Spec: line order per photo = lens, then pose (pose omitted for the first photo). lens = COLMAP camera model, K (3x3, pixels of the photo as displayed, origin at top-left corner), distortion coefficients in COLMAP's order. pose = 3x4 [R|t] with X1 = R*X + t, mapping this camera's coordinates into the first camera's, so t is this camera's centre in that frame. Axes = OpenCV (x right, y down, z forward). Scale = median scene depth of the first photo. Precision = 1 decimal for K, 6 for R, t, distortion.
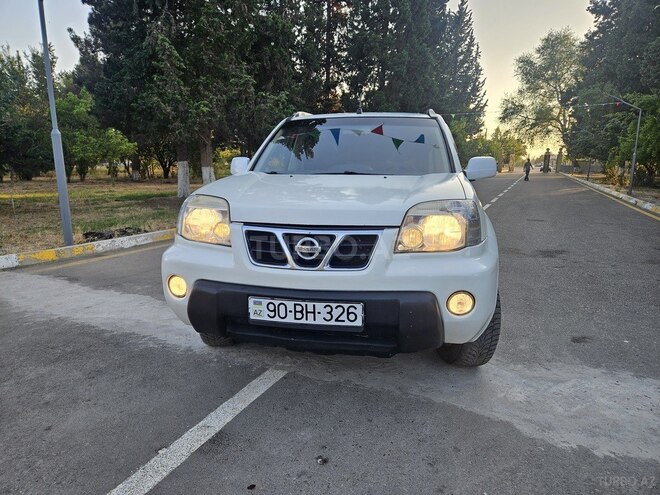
lens RADIAL K [[442.8, 0, 324.0], [0, 442.8, 242.3], [0, 0, 1]] dist [0.062453, -0.052461]
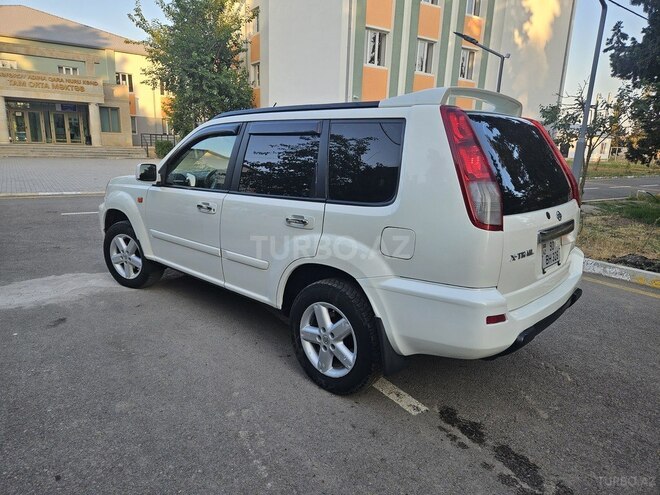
lens RADIAL K [[442.8, 0, 321.5], [0, 442.8, 246.9], [0, 0, 1]] dist [0.062453, -0.052461]
pose [[-0.522879, 0.169435, -0.835398, 0.812675], [-0.166584, 0.940837, 0.295086, -0.292582], [0.835971, 0.293458, -0.463719, 1.445027]]
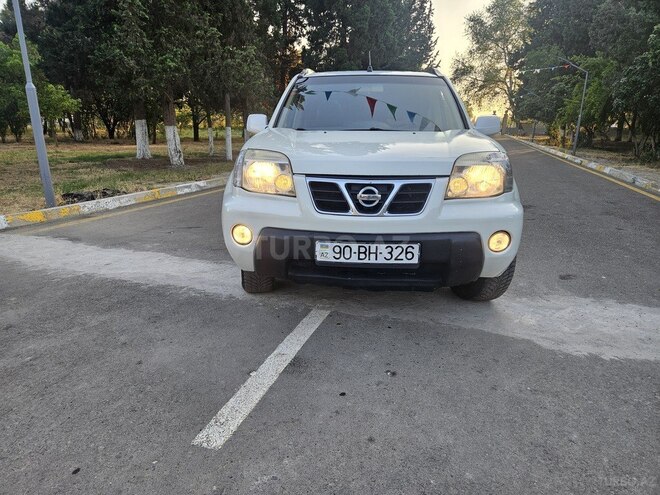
lens RADIAL K [[442.8, 0, 324.5], [0, 442.8, 250.9], [0, 0, 1]] dist [0.062453, -0.052461]
pose [[0.993808, -0.025373, 0.108171, -0.124036], [0.014379, 0.994759, 0.101228, 0.016000], [-0.110173, -0.099046, 0.988965, -0.049972]]
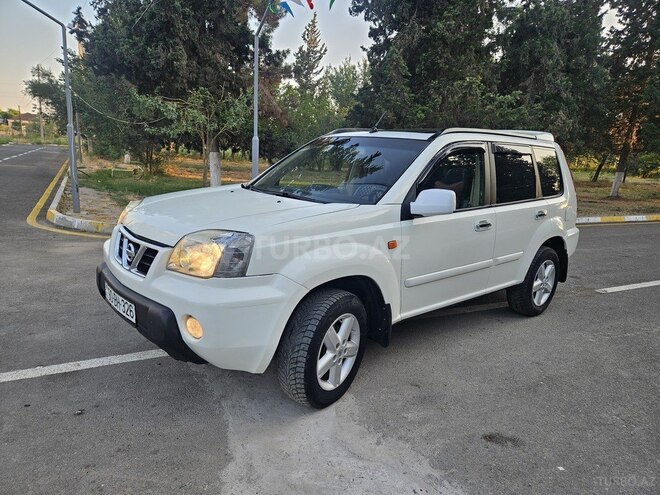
lens RADIAL K [[450.5, 0, 336.3], [0, 450.5, 242.5], [0, 0, 1]] dist [0.043030, -0.012413]
pose [[0.791558, 0.159754, -0.589842, 0.534804], [-0.156024, 0.986067, 0.057687, -0.081148], [0.590840, 0.046367, 0.805455, 0.141185]]
